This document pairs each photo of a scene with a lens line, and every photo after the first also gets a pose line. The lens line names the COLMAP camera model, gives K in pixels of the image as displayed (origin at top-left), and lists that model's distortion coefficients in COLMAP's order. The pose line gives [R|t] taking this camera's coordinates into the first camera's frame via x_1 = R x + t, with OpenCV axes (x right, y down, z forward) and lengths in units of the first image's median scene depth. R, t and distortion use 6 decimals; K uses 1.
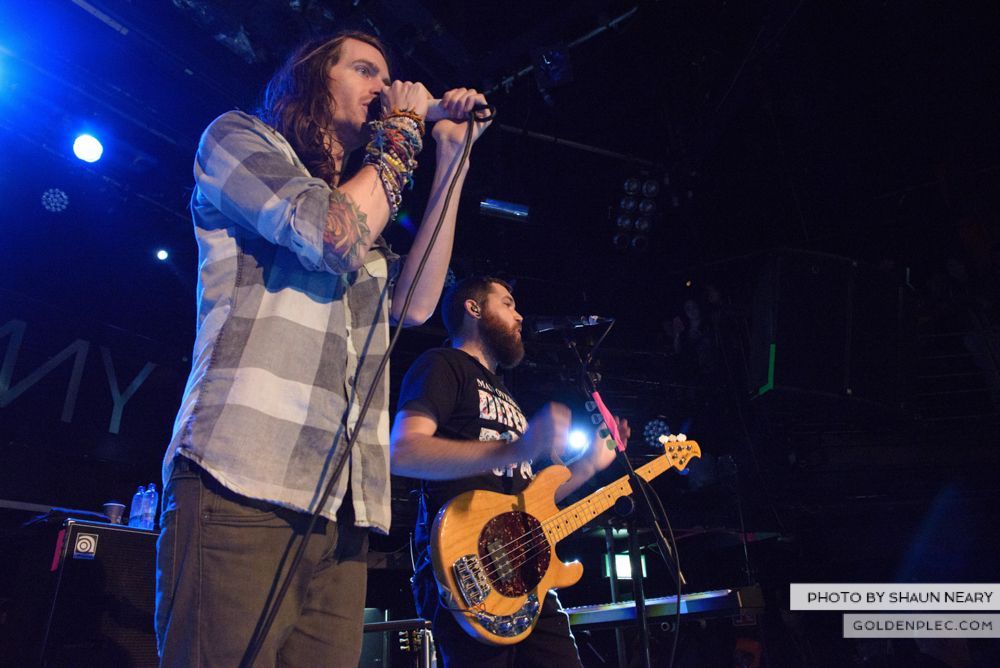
lens RADIAL K [[701.5, 0, 500.0], [0, 701.5, 334.0], [0, 0, 1]] dist [0.000366, 0.002031]
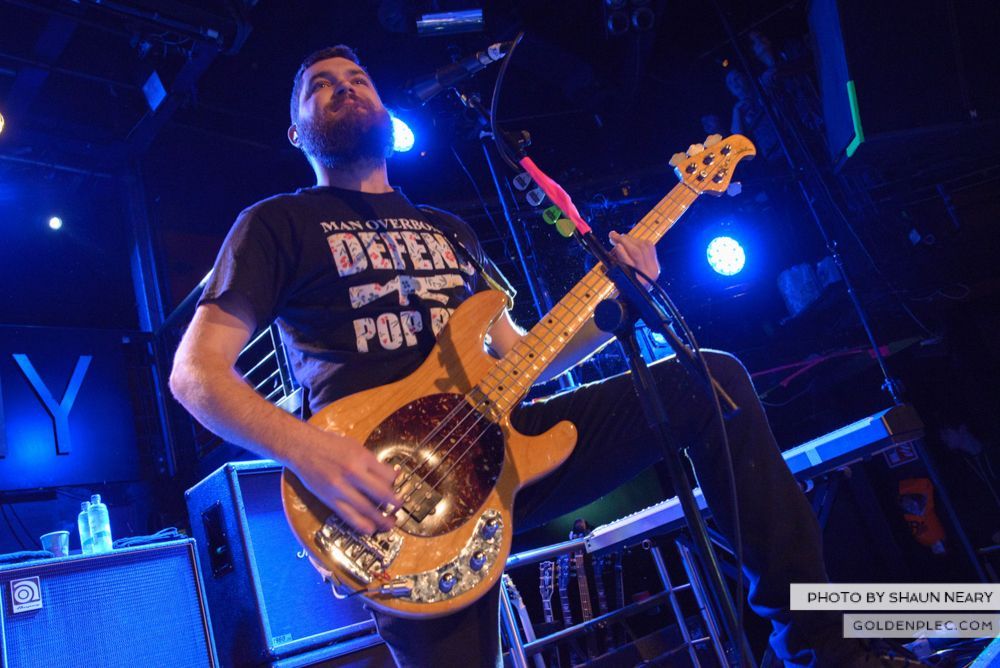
lens RADIAL K [[823.1, 0, 500.0], [0, 823.1, 334.0], [0, 0, 1]] dist [0.011580, 0.010996]
pose [[0.955456, -0.280882, -0.090600, 0.067821], [0.290202, 0.950010, 0.115167, 0.068302], [0.053722, -0.136330, 0.989206, 0.145009]]
